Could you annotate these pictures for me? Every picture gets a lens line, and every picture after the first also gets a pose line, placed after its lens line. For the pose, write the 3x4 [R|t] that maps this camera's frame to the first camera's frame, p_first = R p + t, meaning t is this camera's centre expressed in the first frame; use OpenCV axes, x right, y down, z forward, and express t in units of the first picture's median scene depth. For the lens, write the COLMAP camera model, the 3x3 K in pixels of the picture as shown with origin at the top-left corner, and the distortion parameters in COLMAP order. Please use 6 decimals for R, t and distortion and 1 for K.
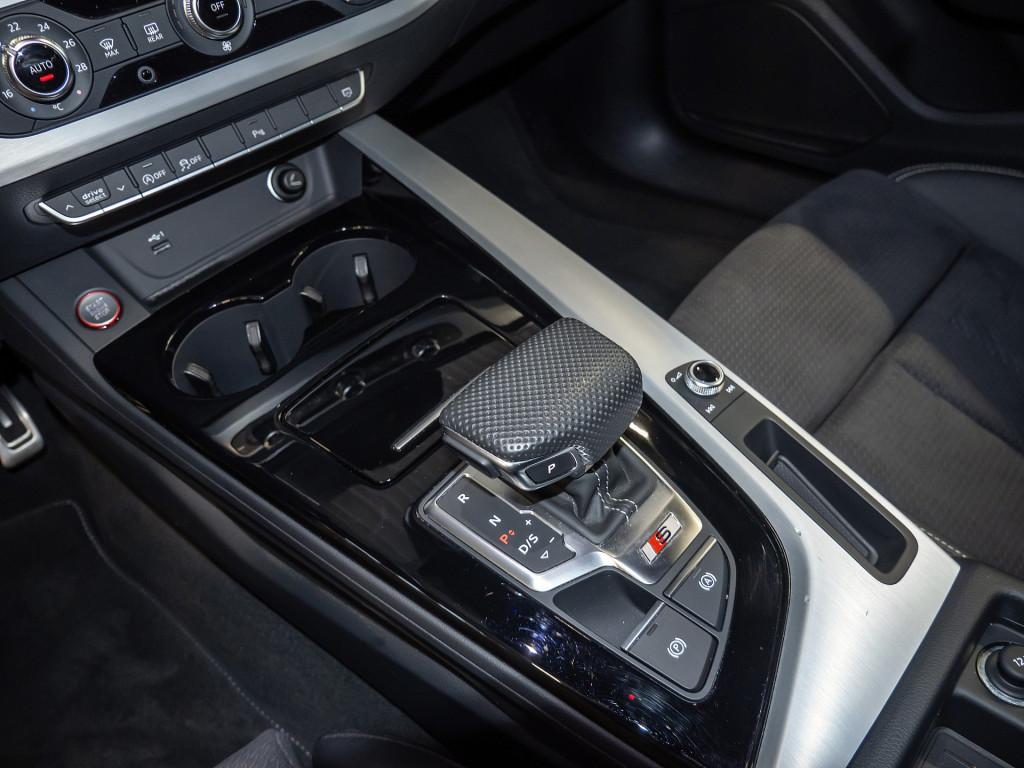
lens RADIAL K [[739.6, 0, 512.0], [0, 739.6, 384.0], [0, 0, 1]] dist [-0.039161, 0.000009]
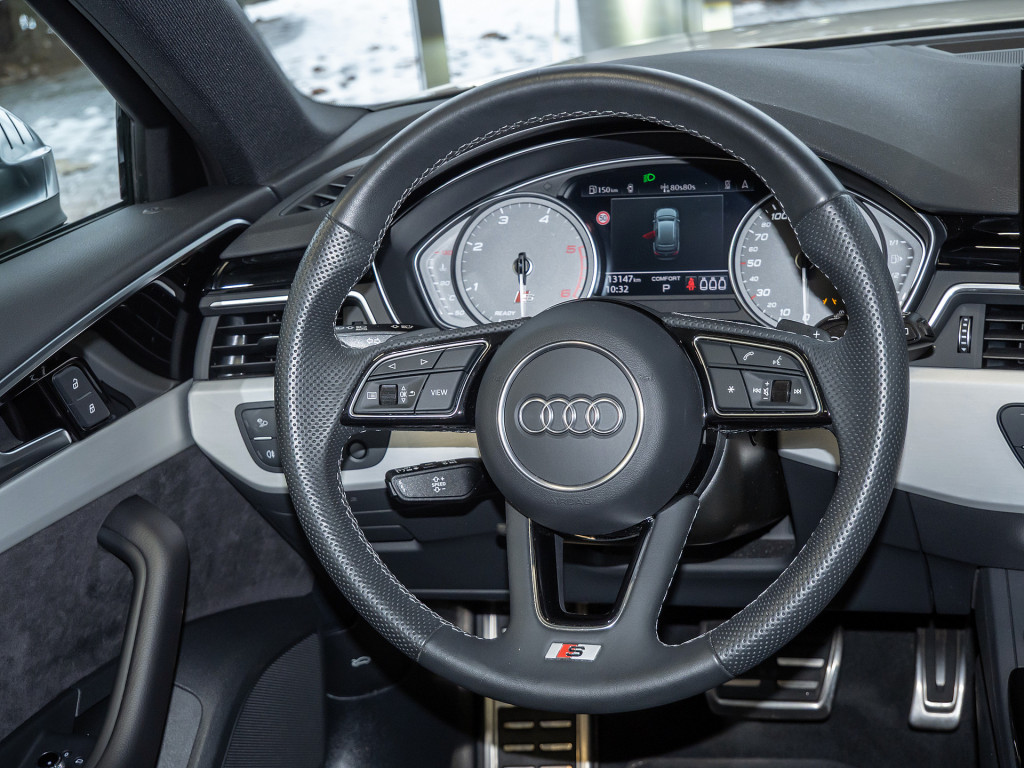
lens RADIAL K [[1686.5, 0, 512.0], [0, 1686.5, 384.0], [0, 0, 1]] dist [0.019437, 0.000121]
pose [[0.458329, 0.380412, -0.803256, 0.710883], [-0.574795, 0.816198, 0.058570, -0.076598], [0.677897, 0.434864, 0.592747, -0.888193]]
